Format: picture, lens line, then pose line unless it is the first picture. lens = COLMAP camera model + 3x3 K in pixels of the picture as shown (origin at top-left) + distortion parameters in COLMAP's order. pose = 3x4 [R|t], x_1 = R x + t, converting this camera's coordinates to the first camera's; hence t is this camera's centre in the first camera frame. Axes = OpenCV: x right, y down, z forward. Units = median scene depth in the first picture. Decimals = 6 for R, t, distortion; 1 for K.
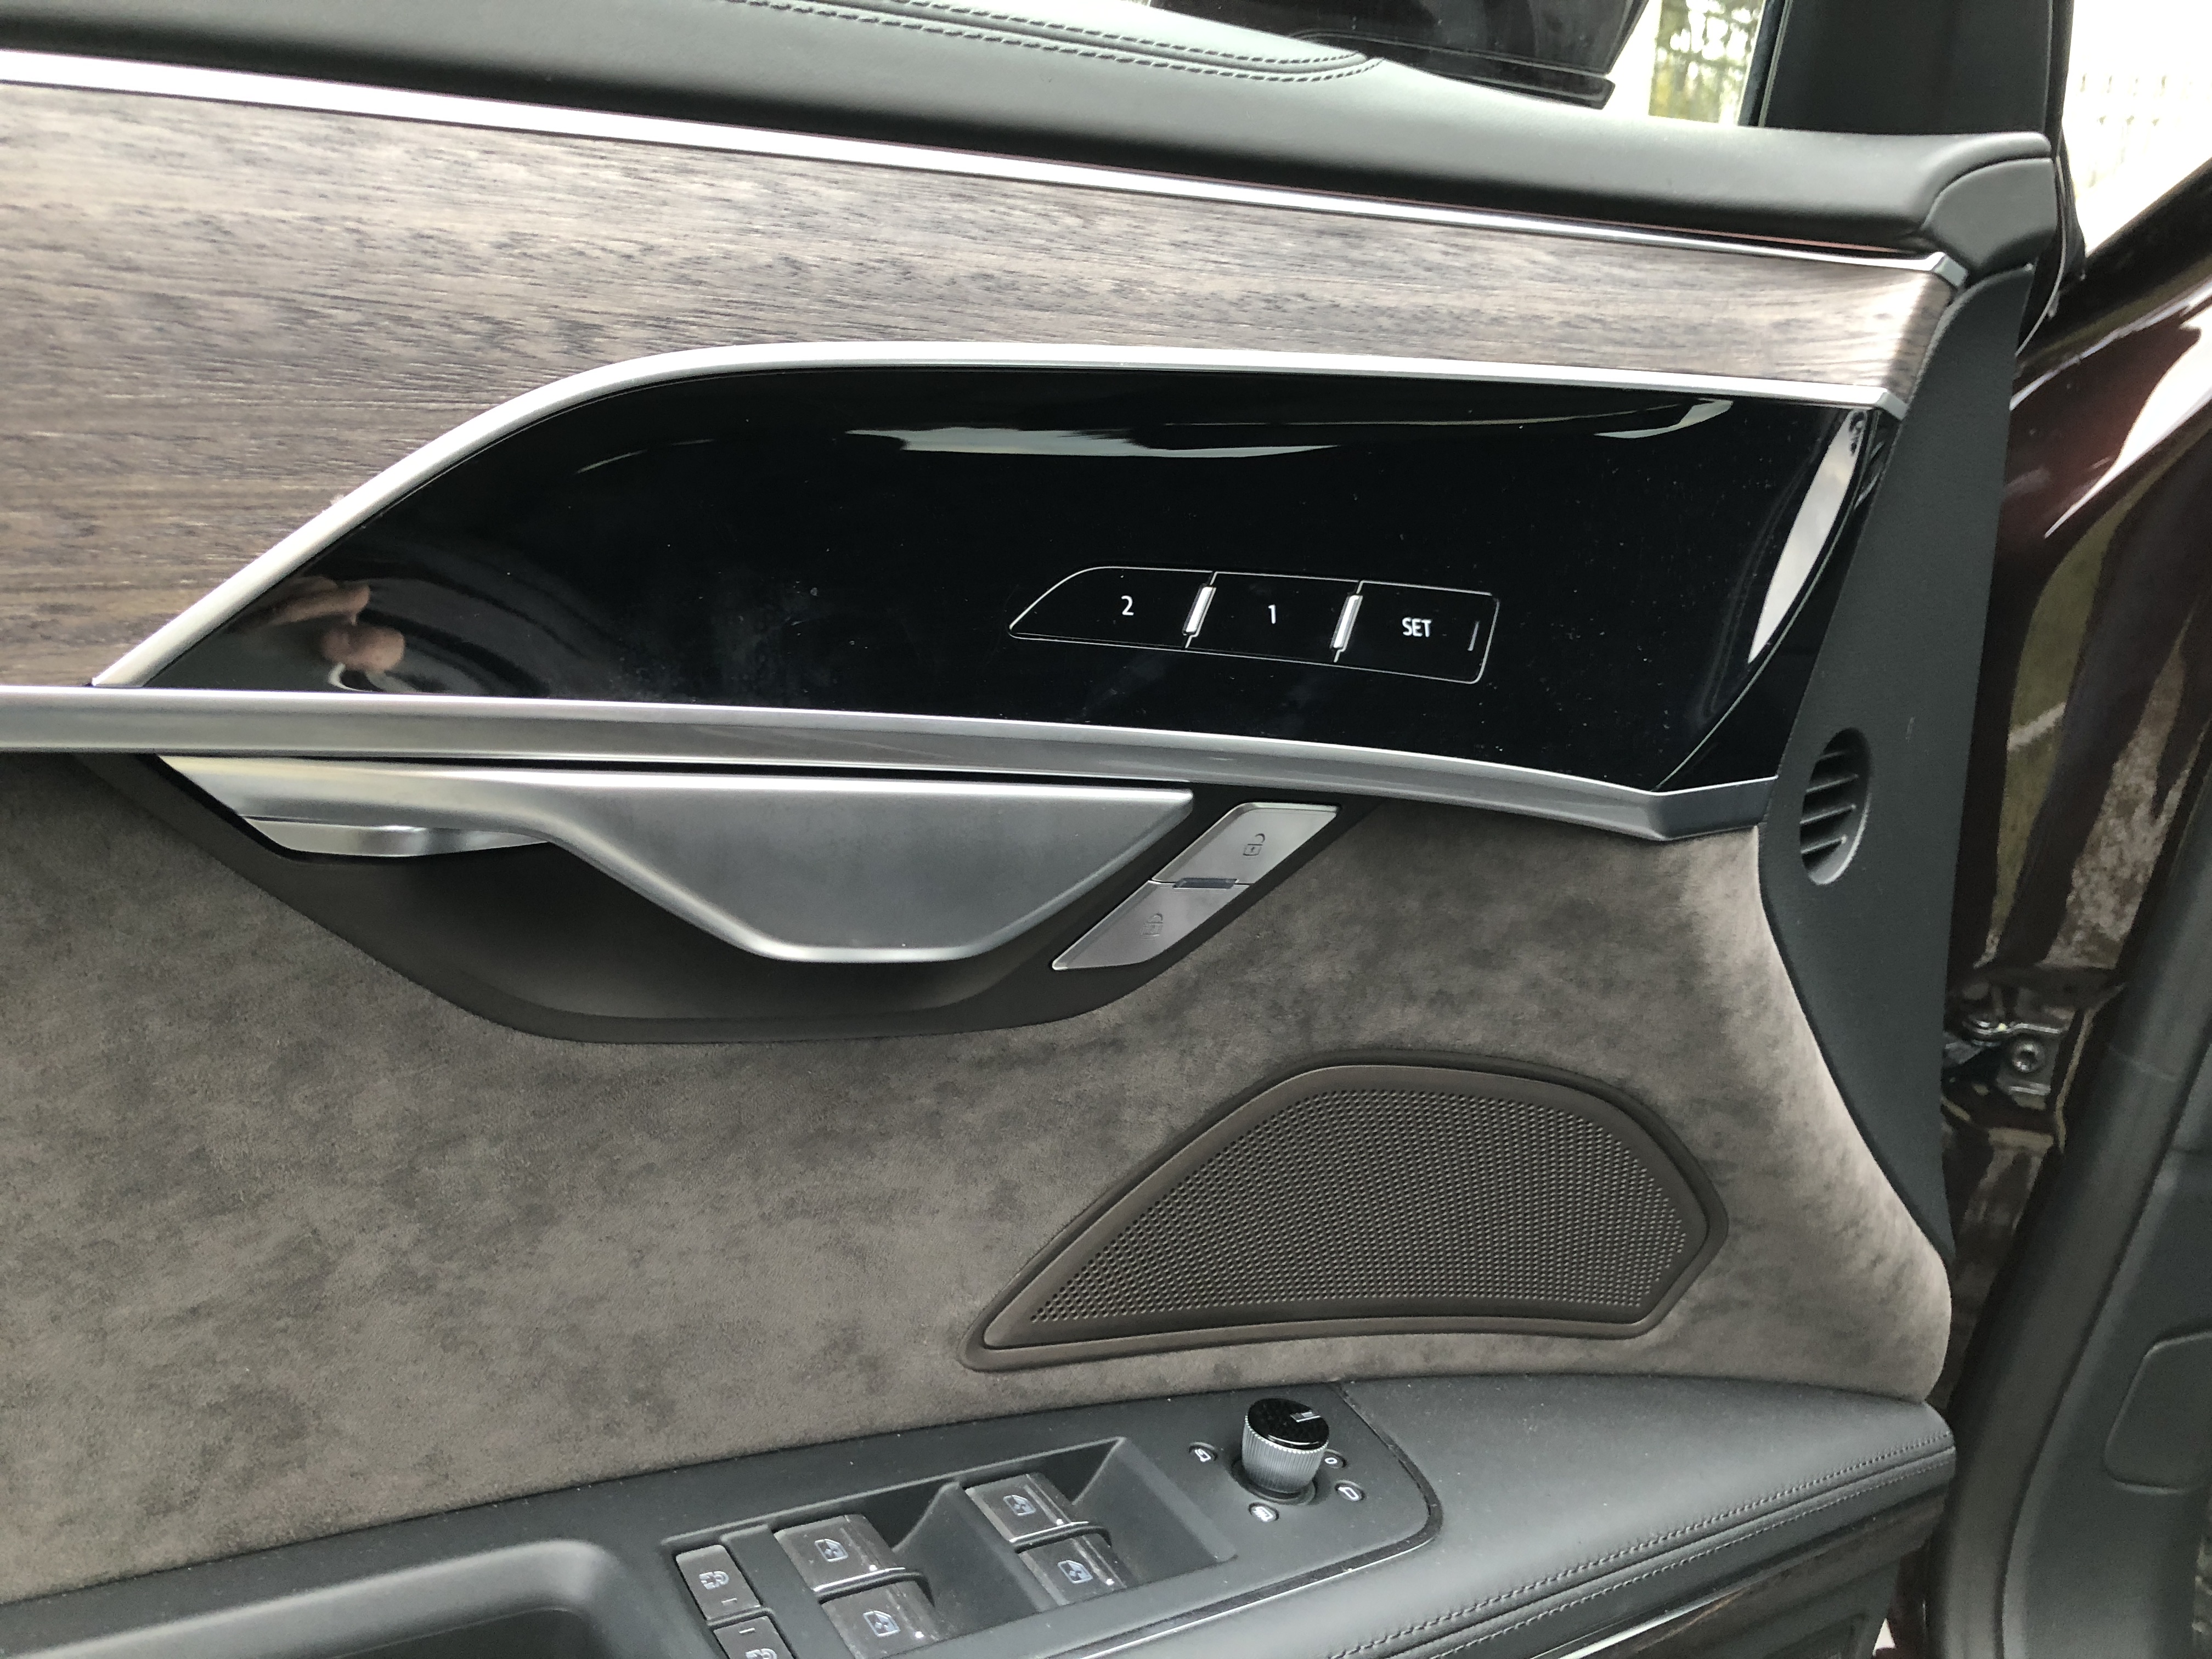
lens RADIAL K [[1810.6, 0, 1106.0], [0, 1810.6, 829.5], [0, 0, 1]] dist [0.047095, -0.065729]
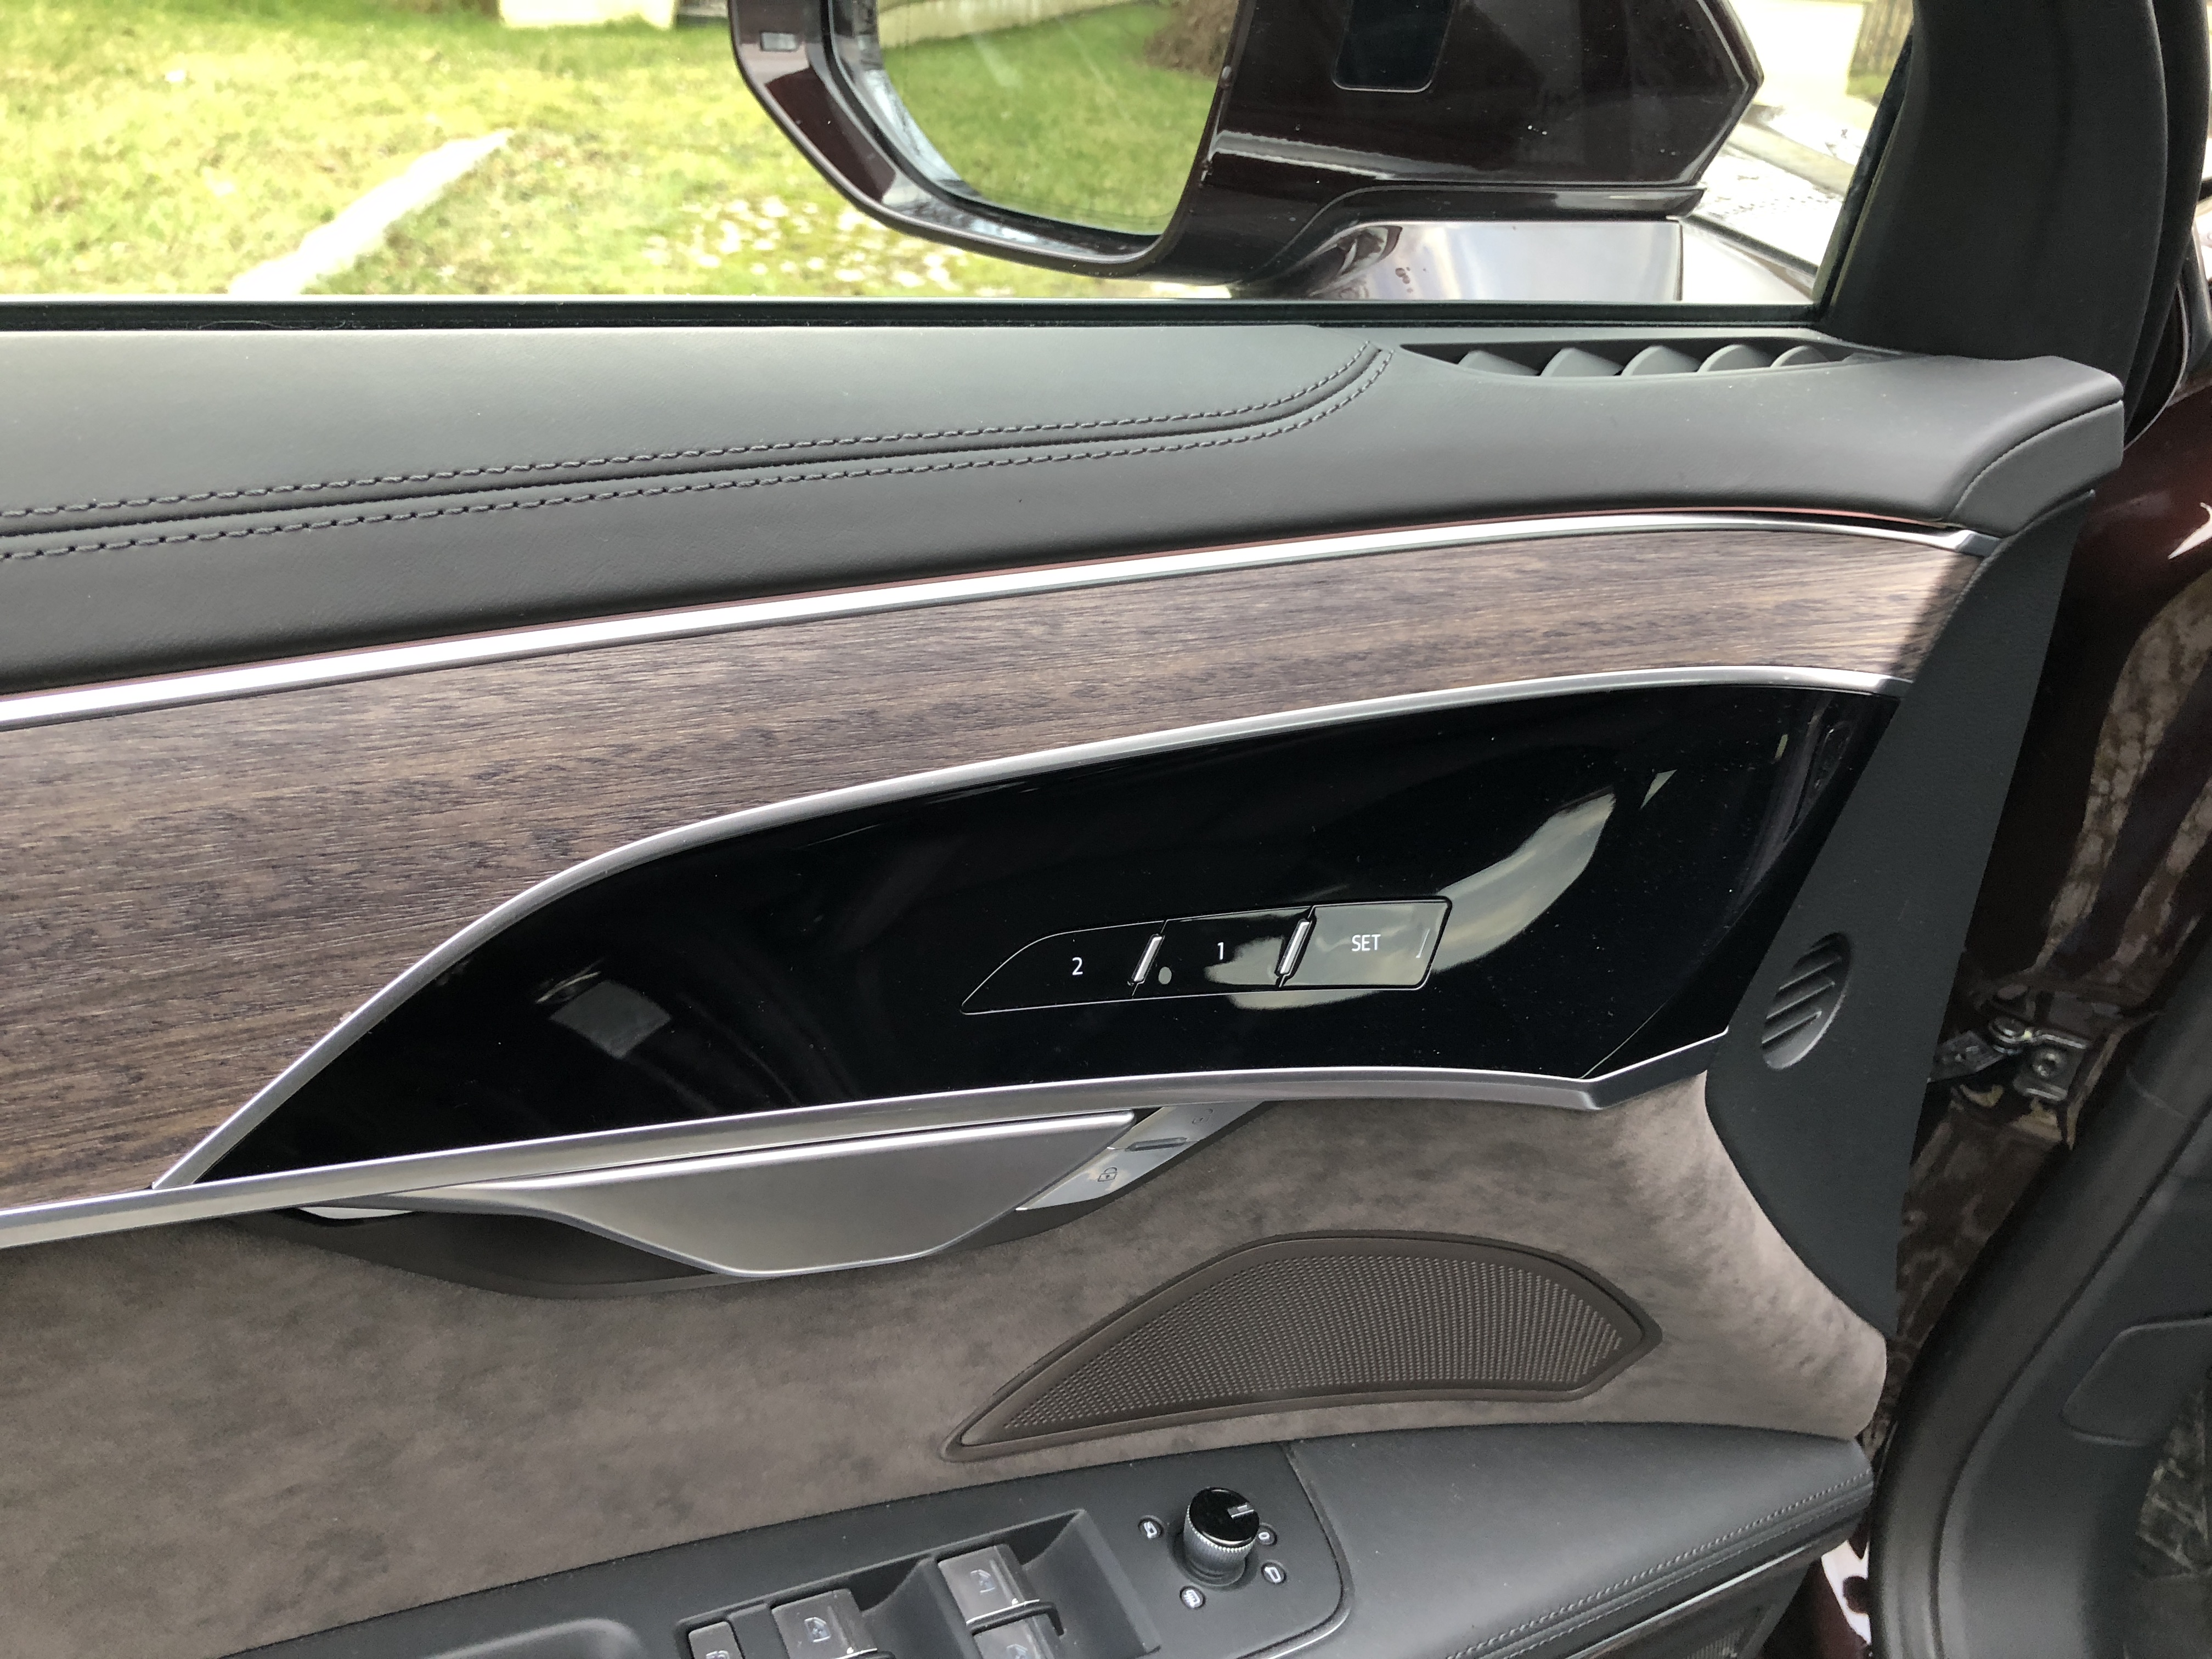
lens RADIAL K [[1811.5, 0, 1098.2], [0, 1811.5, 812.8], [0, 0, 1]] dist [0.013130, -0.009023]
pose [[0.993388, 0.072063, -0.089375, 0.101446], [-0.049908, 0.972122, 0.229102, -0.409738], [0.103393, -0.223126, 0.969291, -0.028375]]
